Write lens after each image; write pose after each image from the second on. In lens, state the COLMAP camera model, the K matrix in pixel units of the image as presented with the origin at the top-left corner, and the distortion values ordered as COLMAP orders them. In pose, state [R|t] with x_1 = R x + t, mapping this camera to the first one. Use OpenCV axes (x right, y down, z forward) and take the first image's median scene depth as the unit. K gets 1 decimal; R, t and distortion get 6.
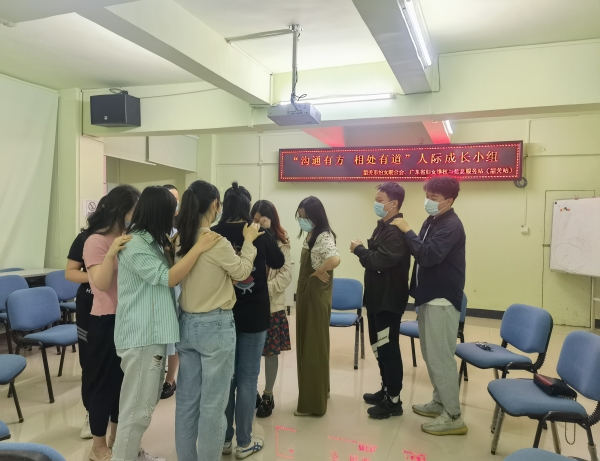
lens RADIAL K [[471.1, 0, 300.0], [0, 471.1, 230.5], [0, 0, 1]] dist [0.089403, 0.001121]
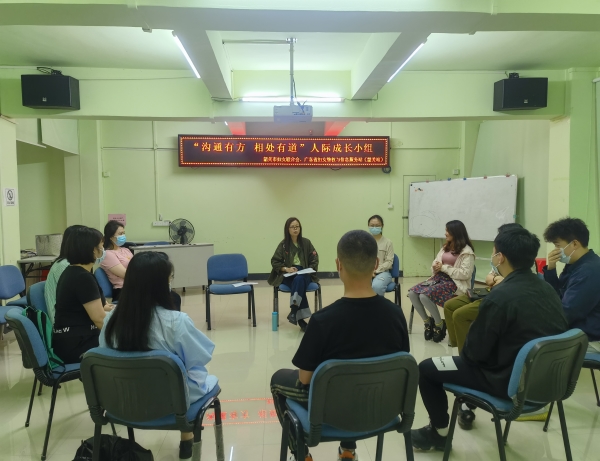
lens RADIAL K [[471.1, 0, 300.0], [0, 471.1, 230.5], [0, 0, 1]] dist [0.089403, 0.001121]
pose [[0.908833, -0.054827, 0.413541, -0.276753], [0.038099, 0.998092, 0.048595, -0.007318], [-0.415417, -0.028409, 0.909188, -0.047867]]
